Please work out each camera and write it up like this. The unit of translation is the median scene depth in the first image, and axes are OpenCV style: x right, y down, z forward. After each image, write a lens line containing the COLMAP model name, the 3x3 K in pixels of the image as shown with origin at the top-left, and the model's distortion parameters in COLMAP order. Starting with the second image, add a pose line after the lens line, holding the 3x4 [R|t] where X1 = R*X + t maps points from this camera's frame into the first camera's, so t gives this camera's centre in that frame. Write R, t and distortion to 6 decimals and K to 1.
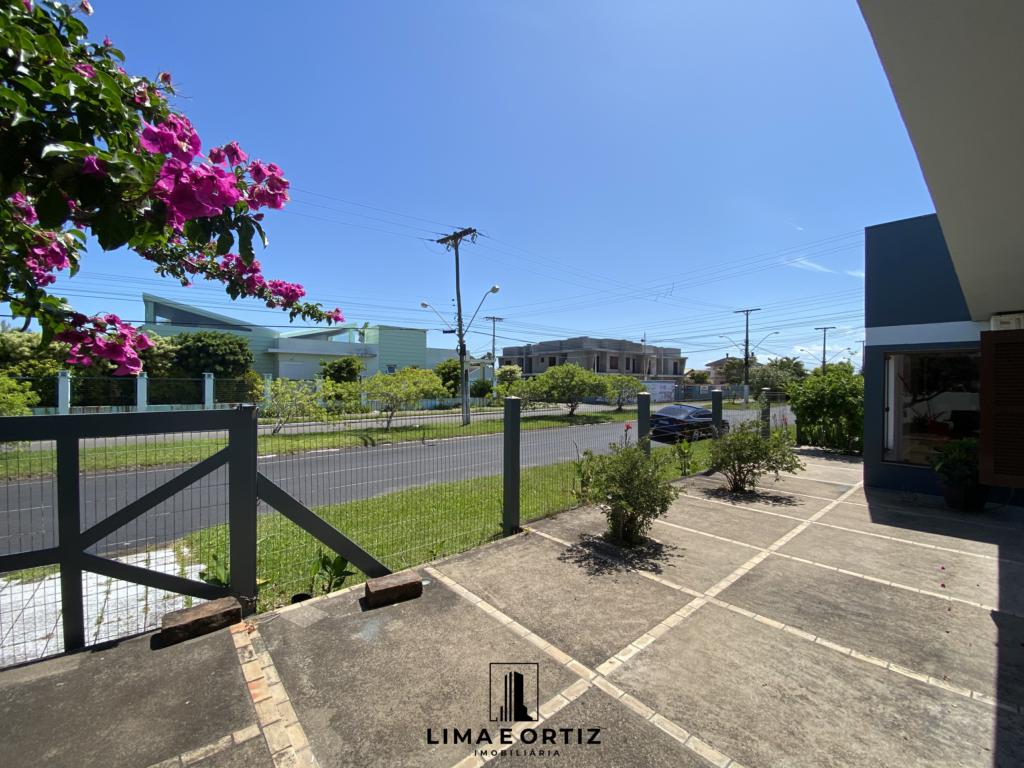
lens RADIAL K [[414.4, 0, 509.9], [0, 414.4, 383.3], [0, 0, 1]] dist [0.002037, -0.012596]
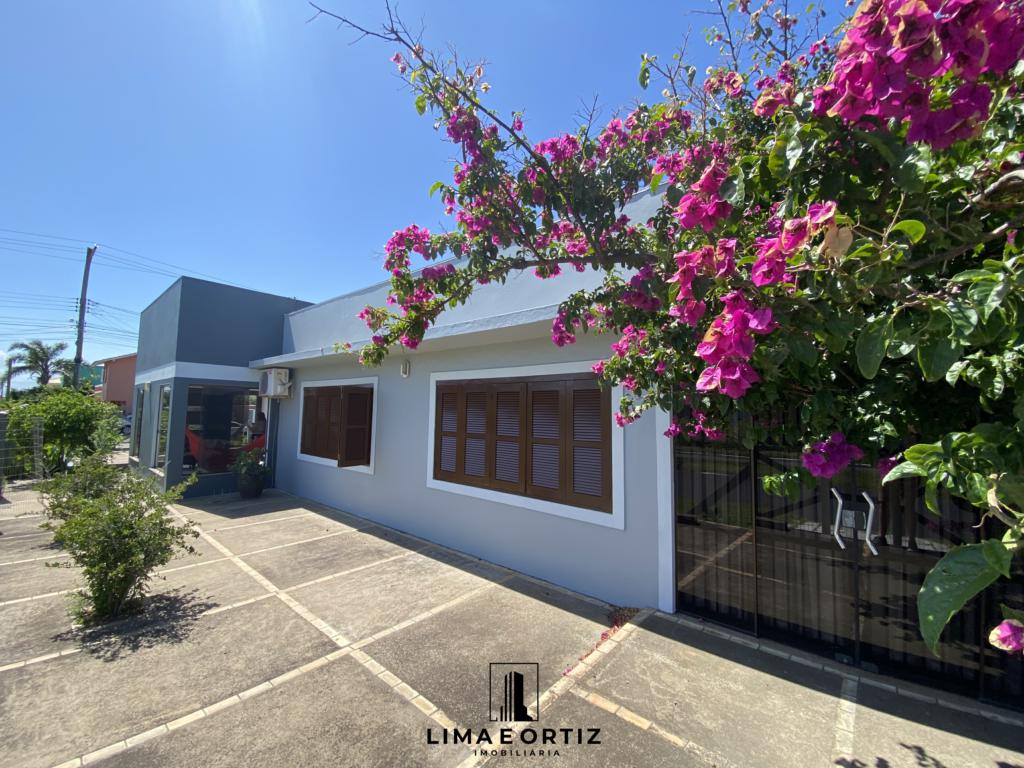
lens RADIAL K [[414.4, 0, 509.9], [0, 414.4, 383.3], [0, 0, 1]] dist [0.002037, -0.012596]
pose [[-0.140747, 0.057372, 0.988382, -0.810273], [-0.013932, 0.998106, -0.059920, -0.033061], [-0.989948, -0.022204, -0.139681, 0.474958]]
